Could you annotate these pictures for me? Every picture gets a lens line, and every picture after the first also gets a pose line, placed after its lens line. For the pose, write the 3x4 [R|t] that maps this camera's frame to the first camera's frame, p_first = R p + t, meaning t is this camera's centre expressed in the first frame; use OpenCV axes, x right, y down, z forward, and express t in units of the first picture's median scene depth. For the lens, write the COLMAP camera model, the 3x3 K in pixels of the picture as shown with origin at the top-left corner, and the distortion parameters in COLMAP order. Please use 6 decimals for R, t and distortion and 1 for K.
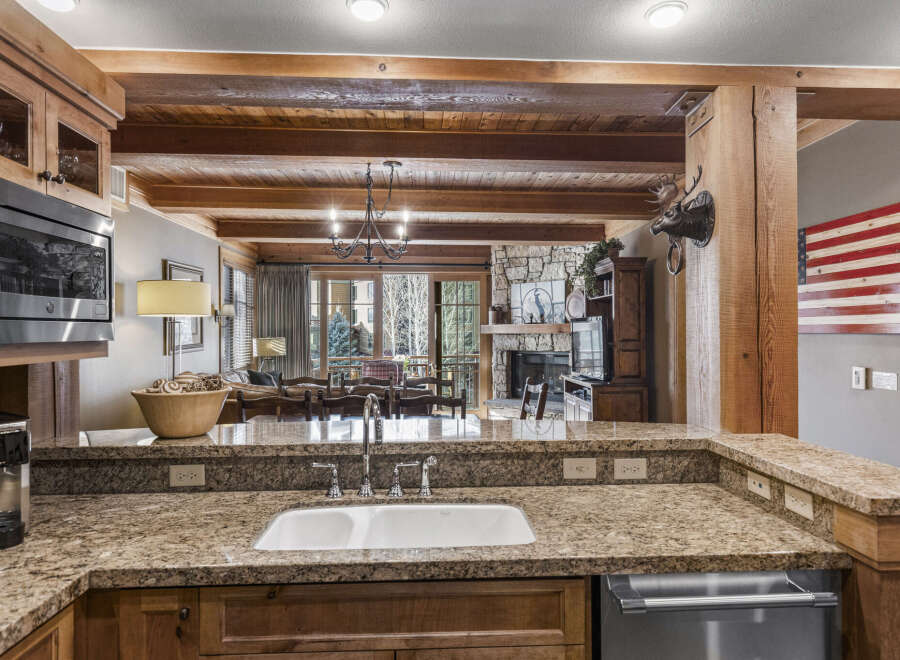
lens RADIAL K [[560.0, 0, 458.8], [0, 560.0, 330.2], [0, 0, 1]] dist [0.015387, -0.003221]
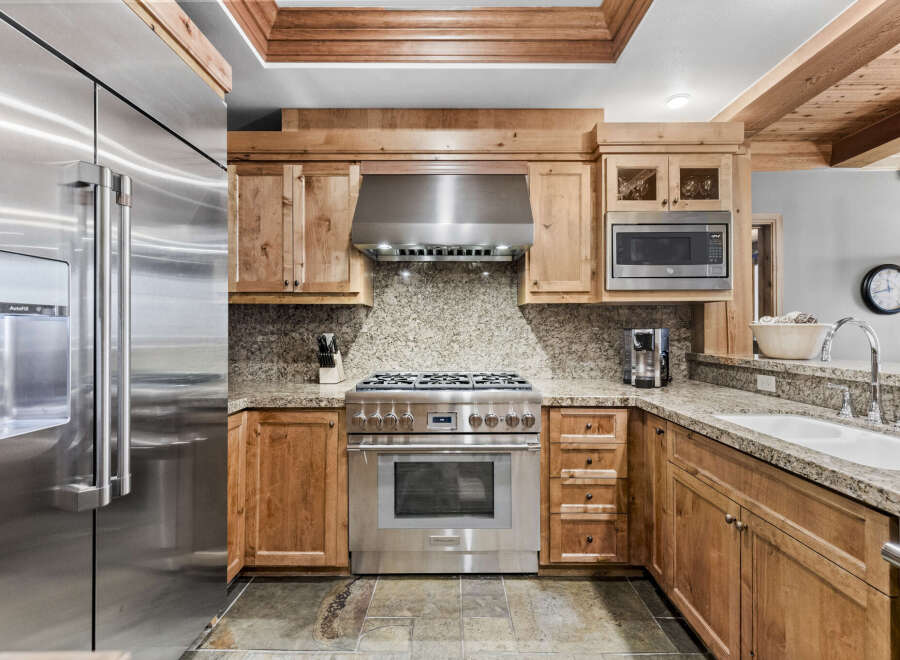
lens RADIAL K [[444.4, 0, 451.1], [0, 444.4, 329.4], [0, 0, 1]] dist [0.004274, -0.001528]
pose [[-0.056668, 0.001077, -0.998393, 0.638310], [0.007657, 0.999970, 0.000644, 0.118784], [0.998364, -0.007608, -0.056674, 0.289054]]
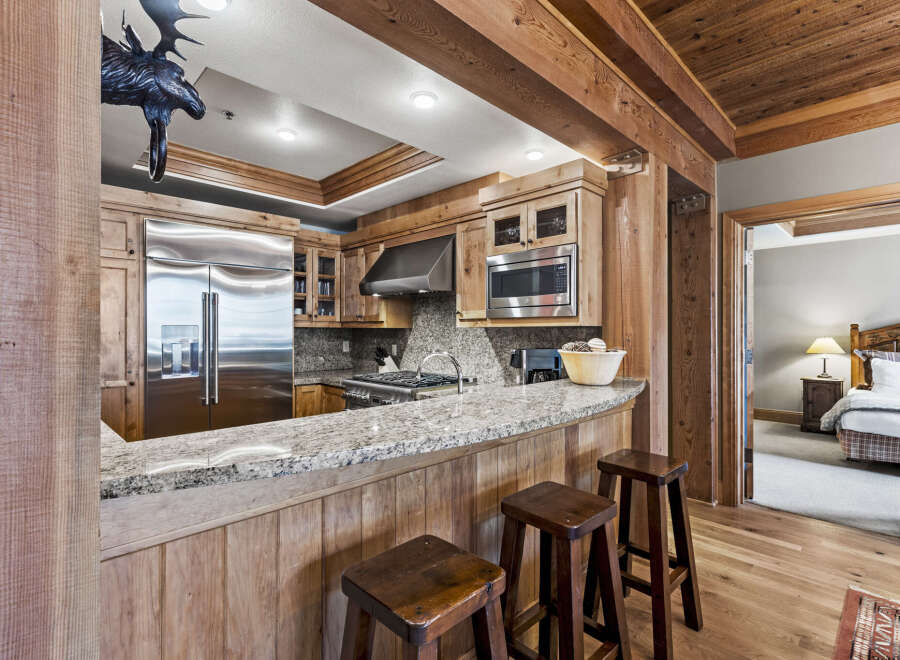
lens RADIAL K [[444.4, 0, 455.3], [0, 444.4, 329.6], [0, 0, 1]] dist [0.004274, -0.001528]
pose [[-0.752691, 0.003914, -0.658362, 0.505884], [0.006030, 0.999981, -0.000948, 0.057029], [0.658346, -0.004683, -0.752701, 1.714959]]
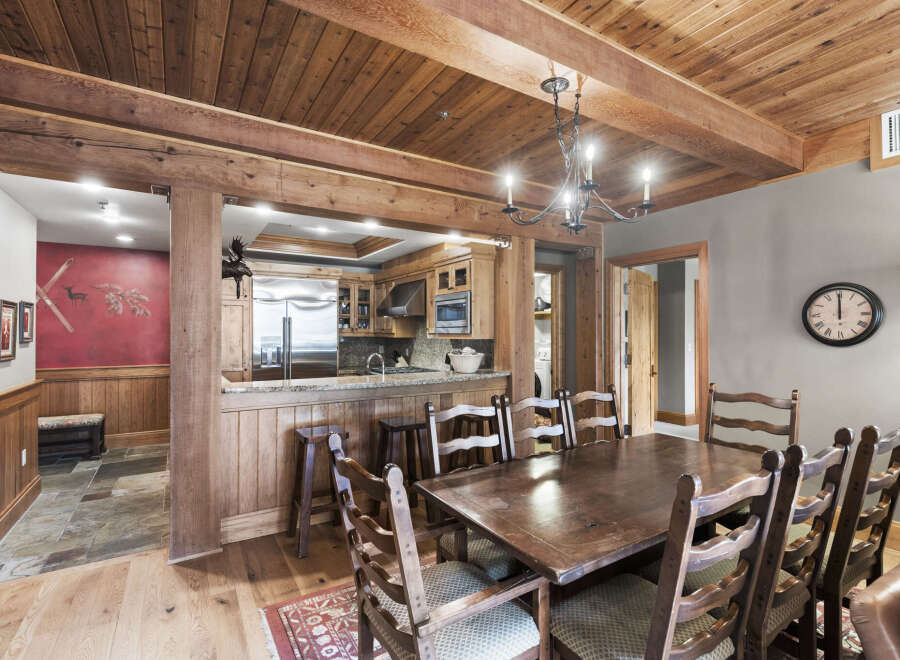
lens RADIAL K [[444.4, 0, 454.3], [0, 444.4, 330.5], [0, 0, 1]] dist [0.004274, -0.001528]
pose [[-0.880619, 0.002757, -0.473817, 0.501169], [0.005768, 0.999971, -0.004900, 0.013945], [0.473790, -0.007048, -0.880610, 2.867915]]
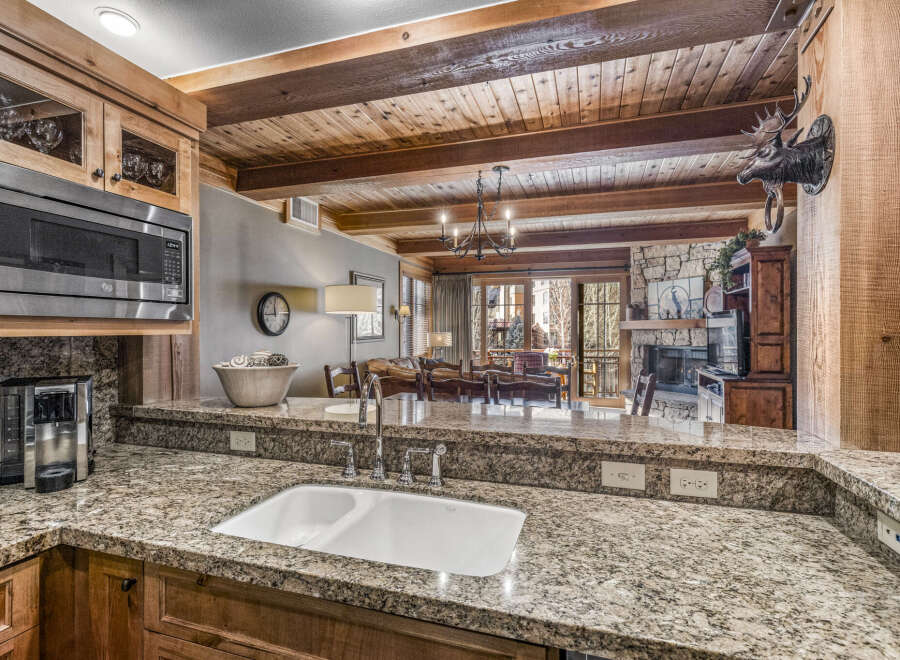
lens RADIAL K [[444.4, 0, 457.6], [0, 444.4, 334.0], [0, 0, 1]] dist [0.004274, -0.001528]
pose [[0.936142, 0.004339, -0.351597, 0.222083], [-0.001395, 0.999962, 0.008626, 0.037300], [0.351621, -0.007584, 0.936112, 0.320473]]
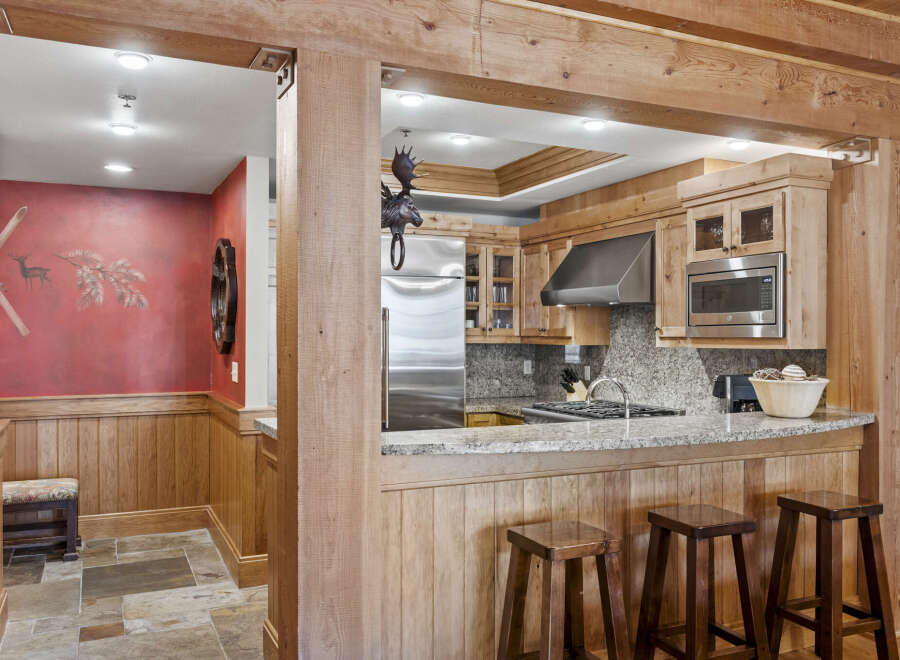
lens RADIAL K [[781.4, 0, 453.9], [0, 781.4, 339.4], [0, 0, 1]] dist [0.003827, -0.003028]
pose [[-0.933097, 0.007038, -0.359555, 0.840029], [0.006125, 0.999974, 0.003681, 0.010826], [0.359572, 0.001232, -0.933116, 2.477660]]
